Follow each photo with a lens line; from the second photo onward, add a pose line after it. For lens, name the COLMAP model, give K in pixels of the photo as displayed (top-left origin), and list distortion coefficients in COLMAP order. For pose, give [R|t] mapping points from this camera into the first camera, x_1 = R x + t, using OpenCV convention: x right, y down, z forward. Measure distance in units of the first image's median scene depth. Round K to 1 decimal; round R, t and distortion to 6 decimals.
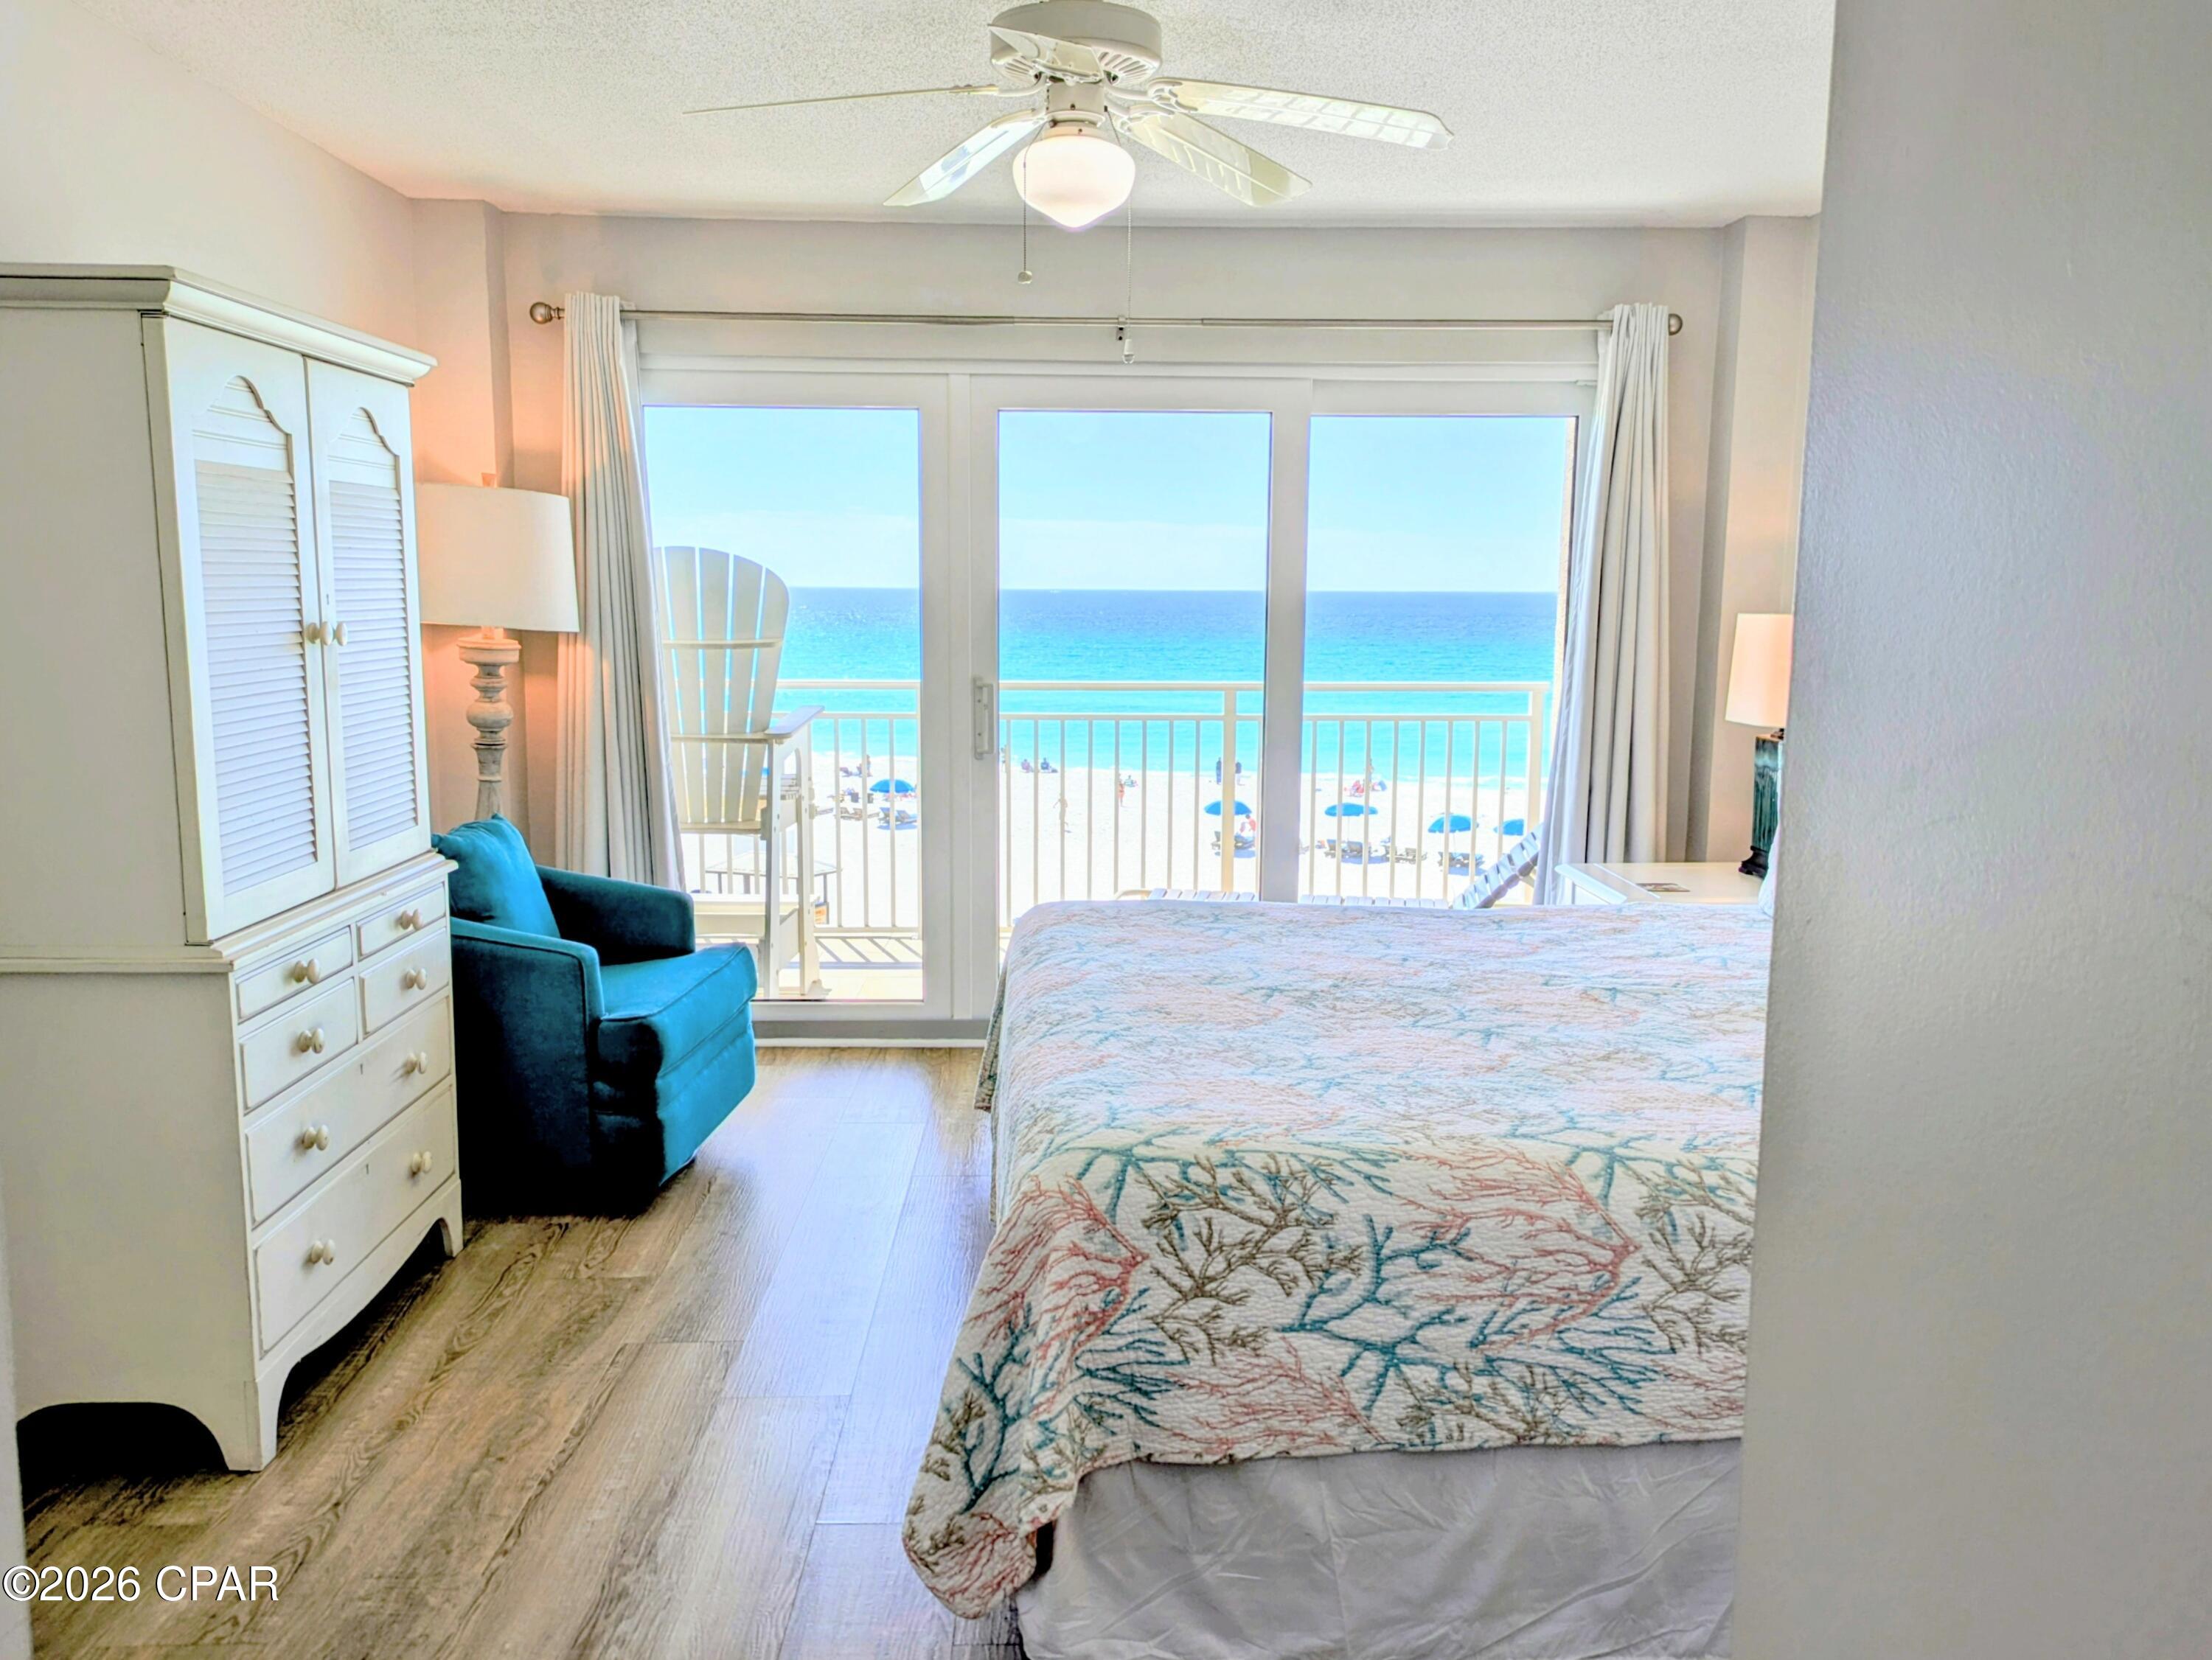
lens RADIAL K [[1683.1, 0, 1054.5], [0, 1683.1, 887.0], [0, 0, 1]] dist [0.041681, -0.003204]
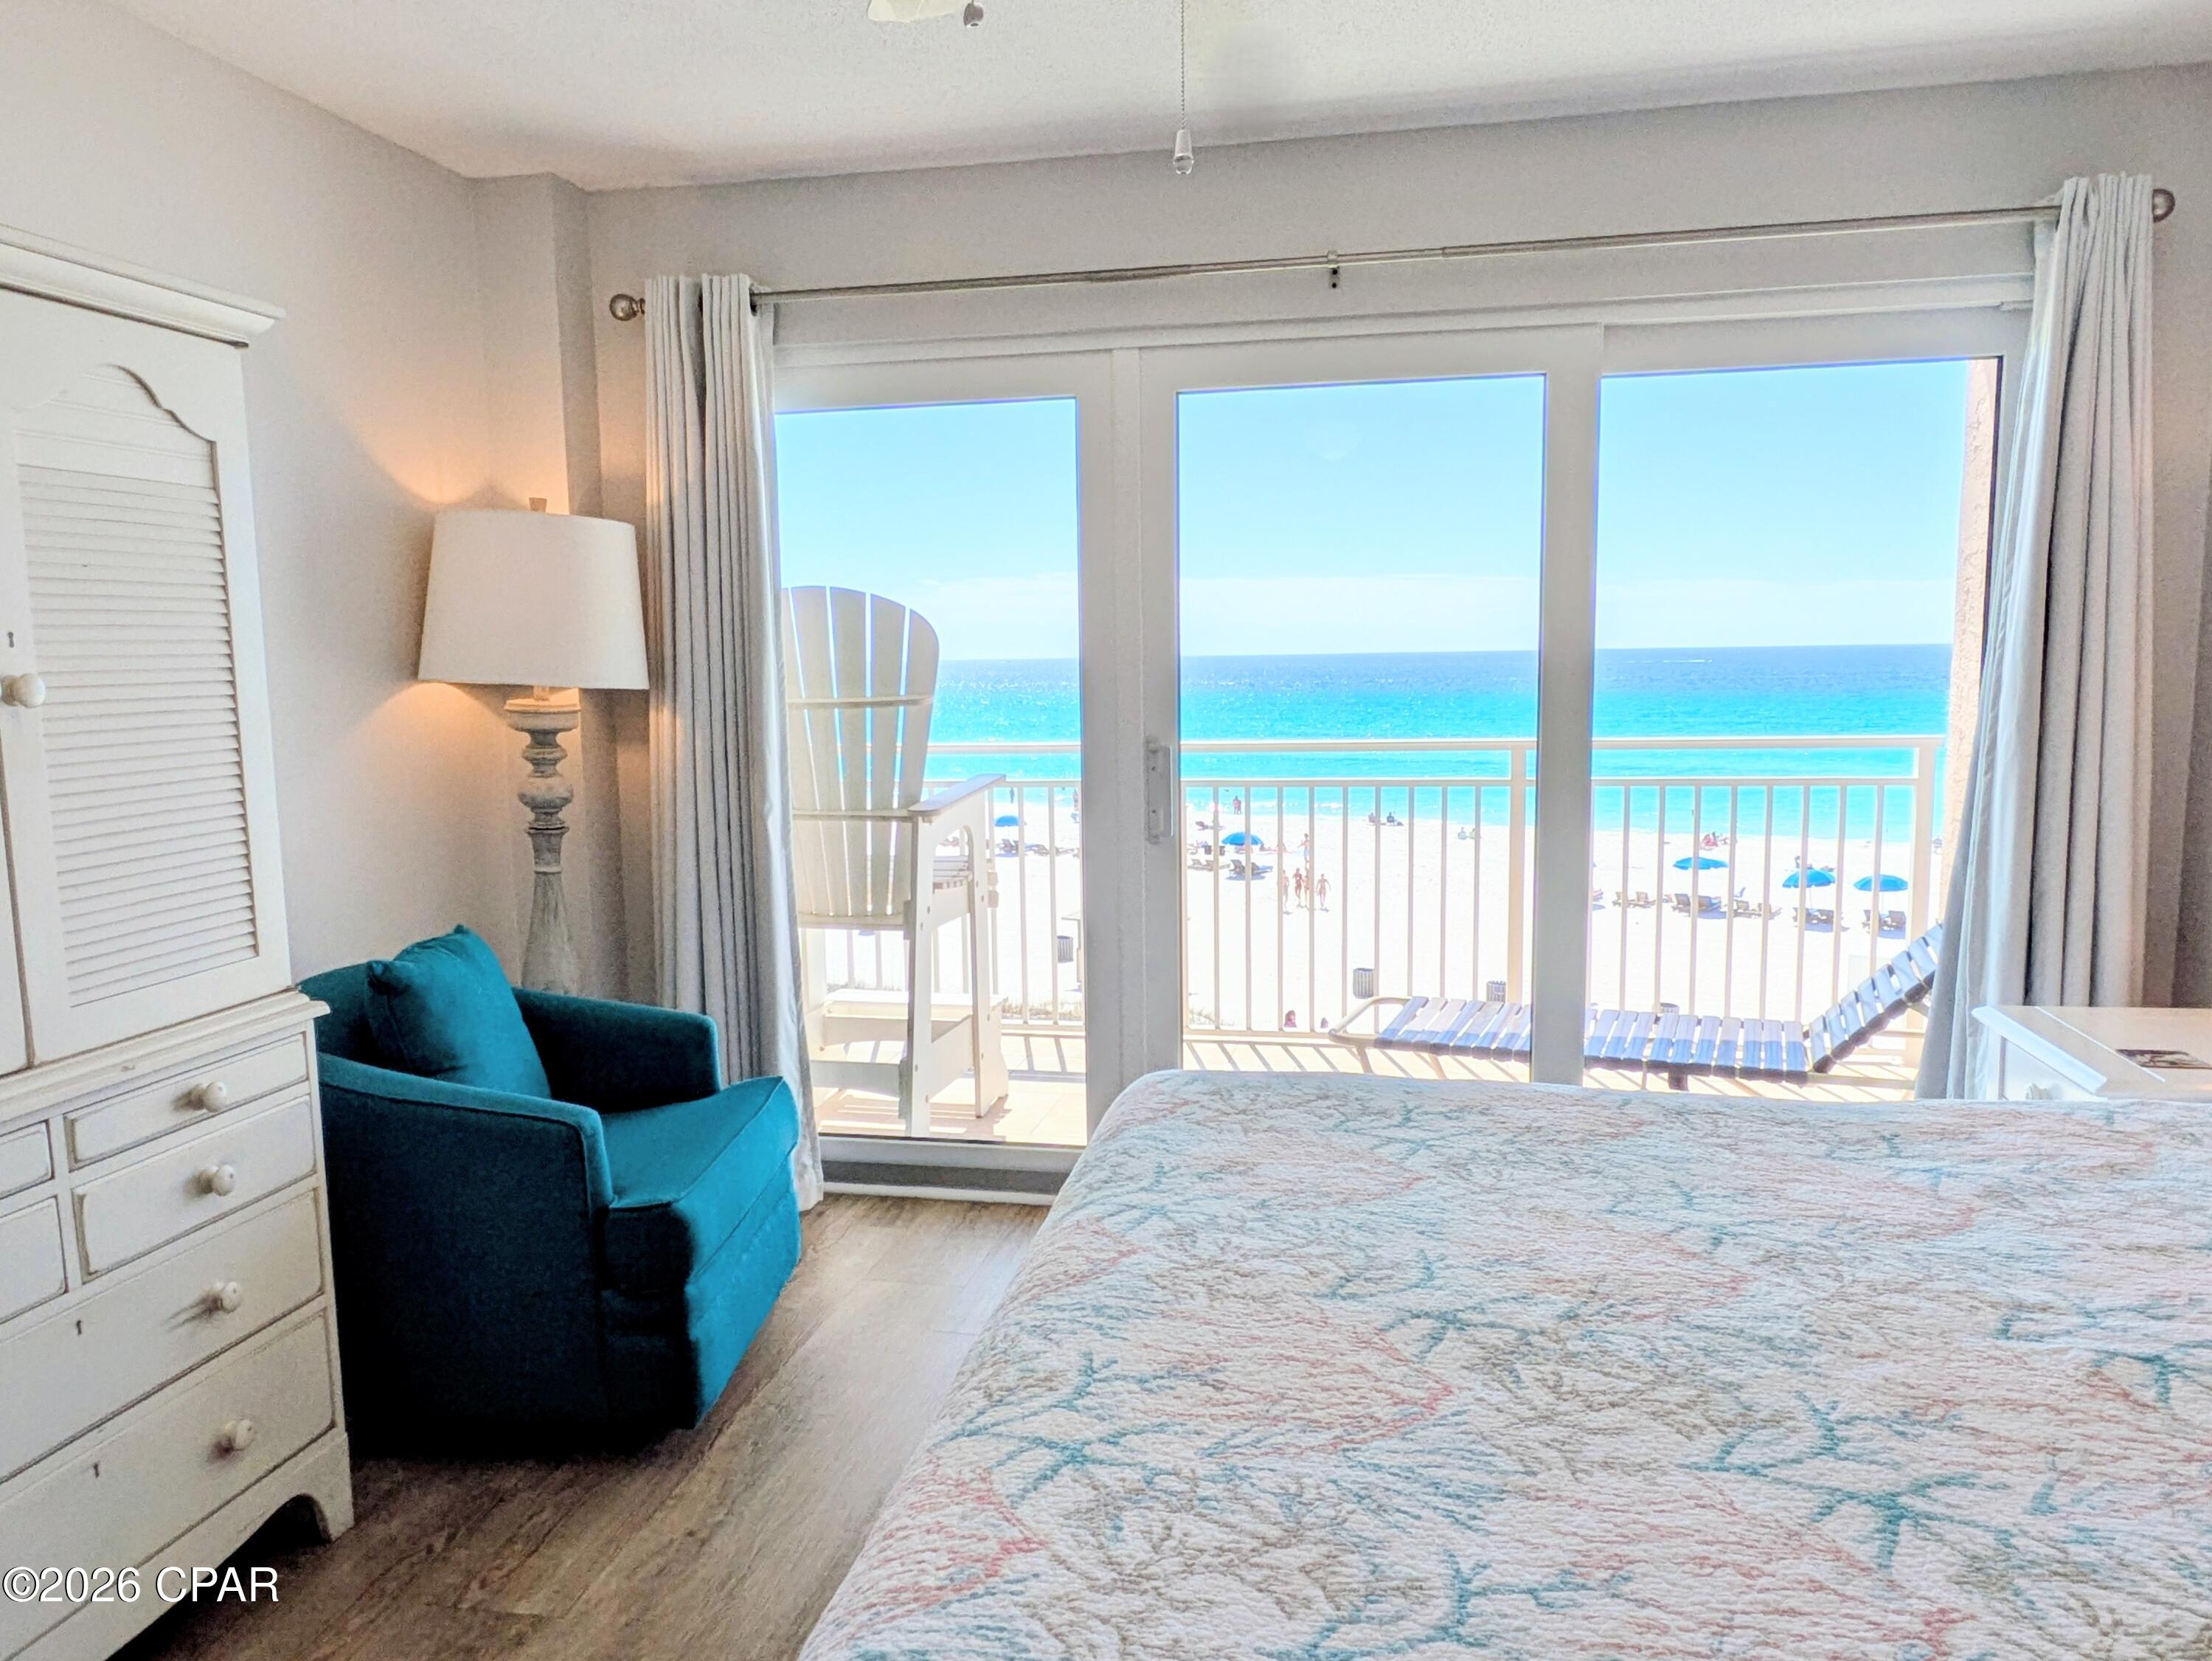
lens RADIAL K [[1557.7, 0, 1075.9], [0, 1557.7, 896.9], [0, 0, 1]] dist [-0.002381, -0.003490]
pose [[0.978343, 0.008511, -0.206816, 0.091417], [-0.012963, 0.999712, -0.020182, -0.048384], [0.206585, 0.022426, 0.978172, 0.389185]]
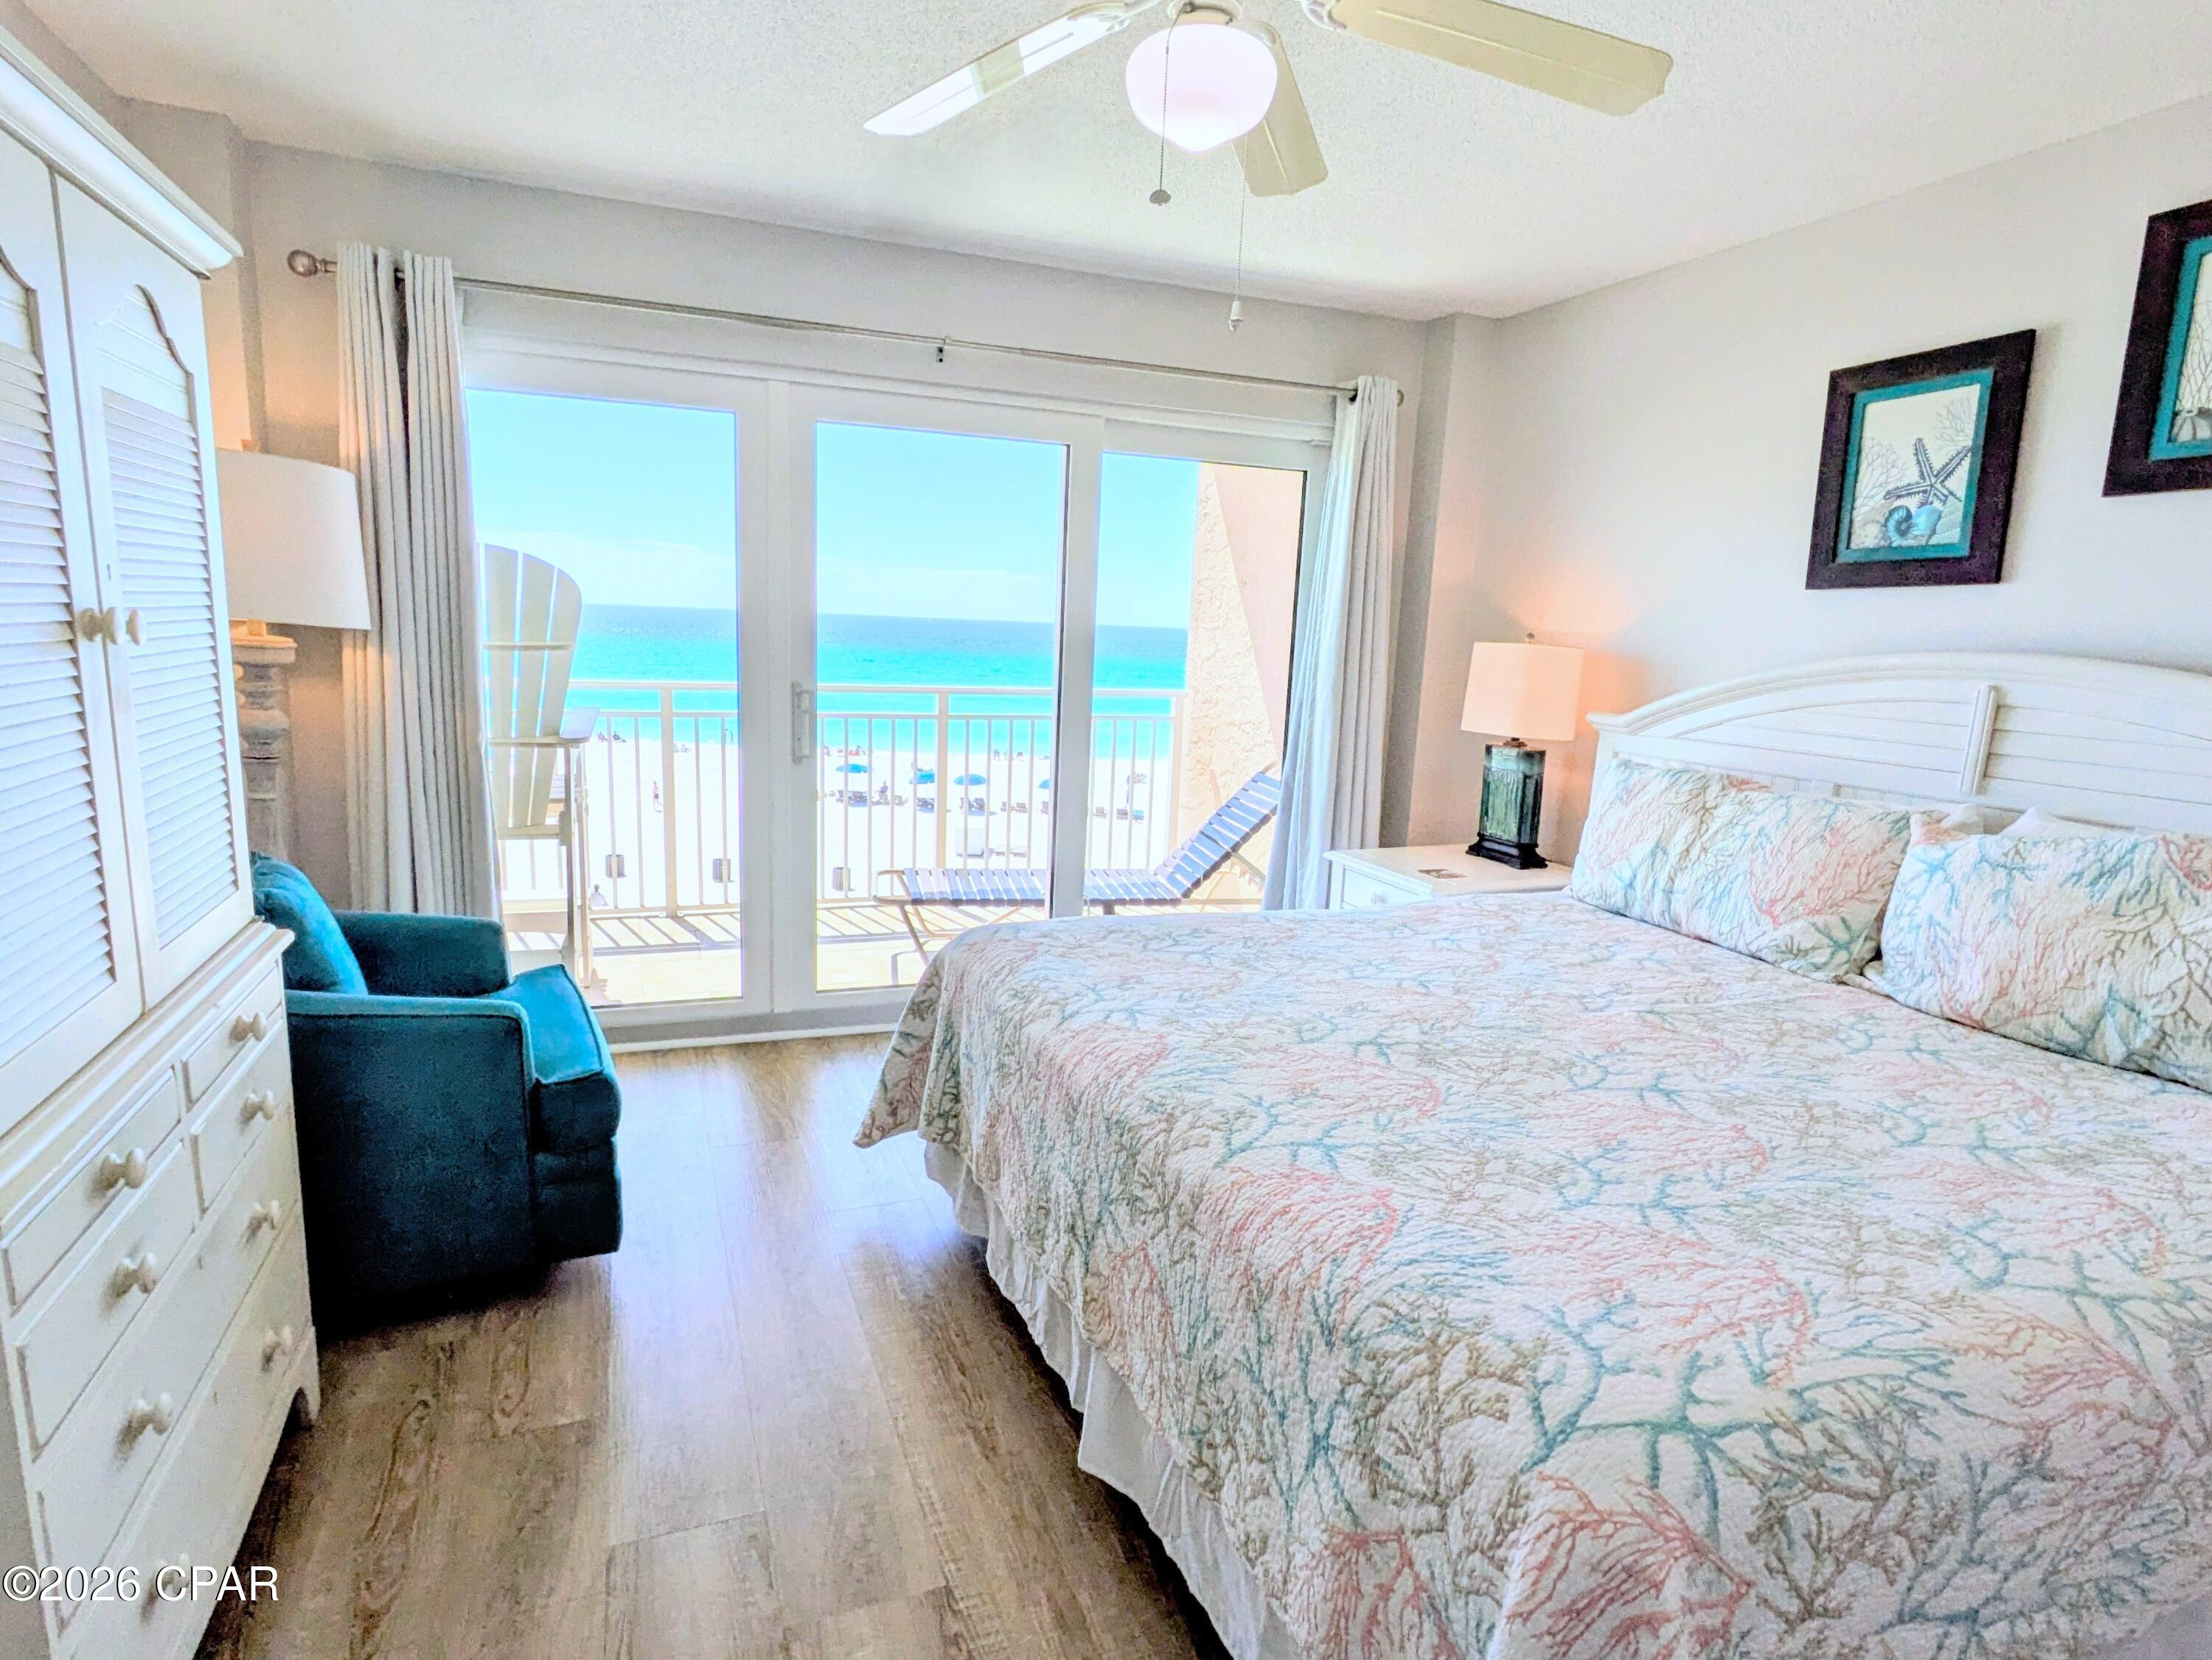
lens RADIAL K [[1164.5, 0, 1041.4], [0, 1164.5, 867.9], [0, 0, 1]] dist [-0.004753, -0.001791]
pose [[0.939554, -0.041462, 0.339880, -0.200860], [0.027319, 0.998554, 0.046292, -0.054822], [-0.341308, -0.034209, 0.939329, 0.371813]]
